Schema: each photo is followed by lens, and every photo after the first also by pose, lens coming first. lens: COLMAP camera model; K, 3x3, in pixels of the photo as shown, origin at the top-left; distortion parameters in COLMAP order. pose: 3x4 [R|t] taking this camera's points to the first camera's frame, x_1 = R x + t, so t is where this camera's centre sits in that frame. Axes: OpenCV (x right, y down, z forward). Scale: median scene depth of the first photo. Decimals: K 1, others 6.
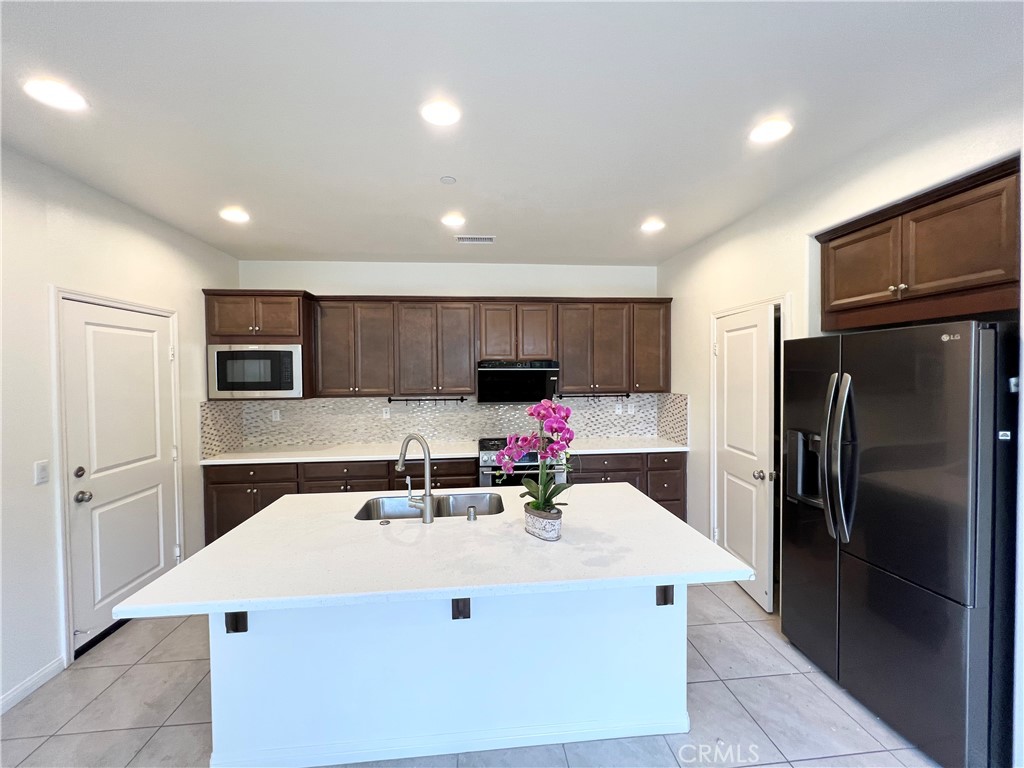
lens RADIAL K [[411.4, 0, 512.0], [0, 411.4, 384.0], [0, 0, 1]] dist [-0.003680, -0.000098]
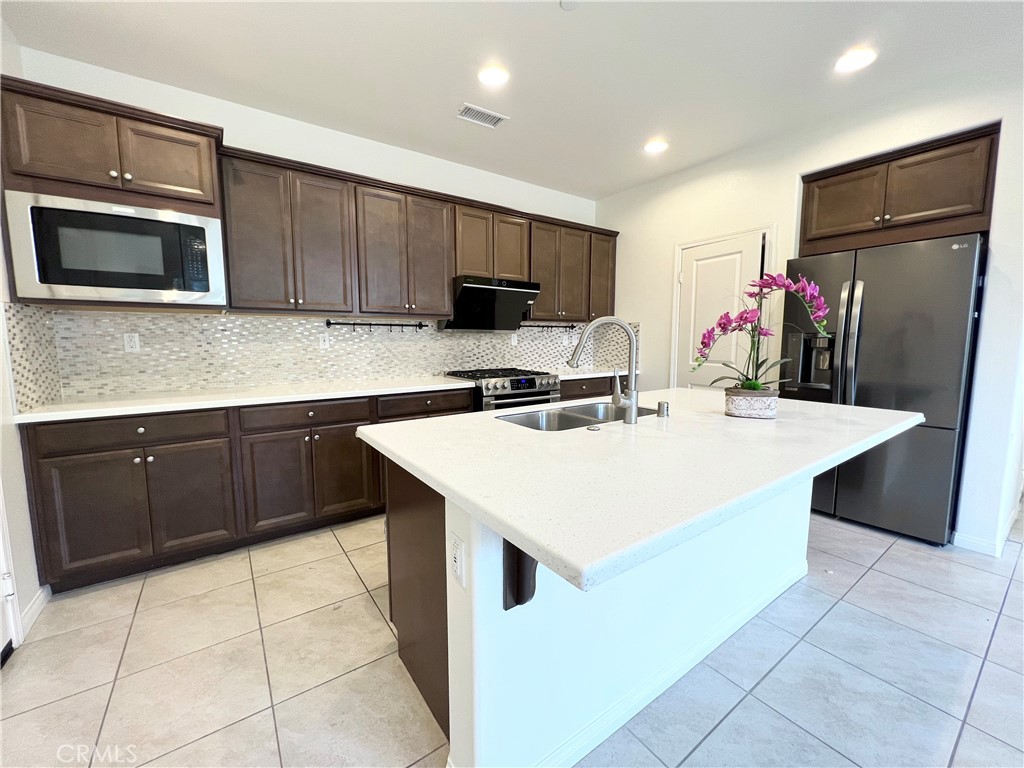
lens RADIAL K [[411.4, 0, 512.0], [0, 411.4, 384.0], [0, 0, 1]] dist [-0.003680, -0.000098]
pose [[0.865191, -0.047175, 0.499218, -0.441405], [0.007553, 0.996678, 0.081093, 0.102961], [-0.501385, -0.066390, 0.862673, 0.224118]]
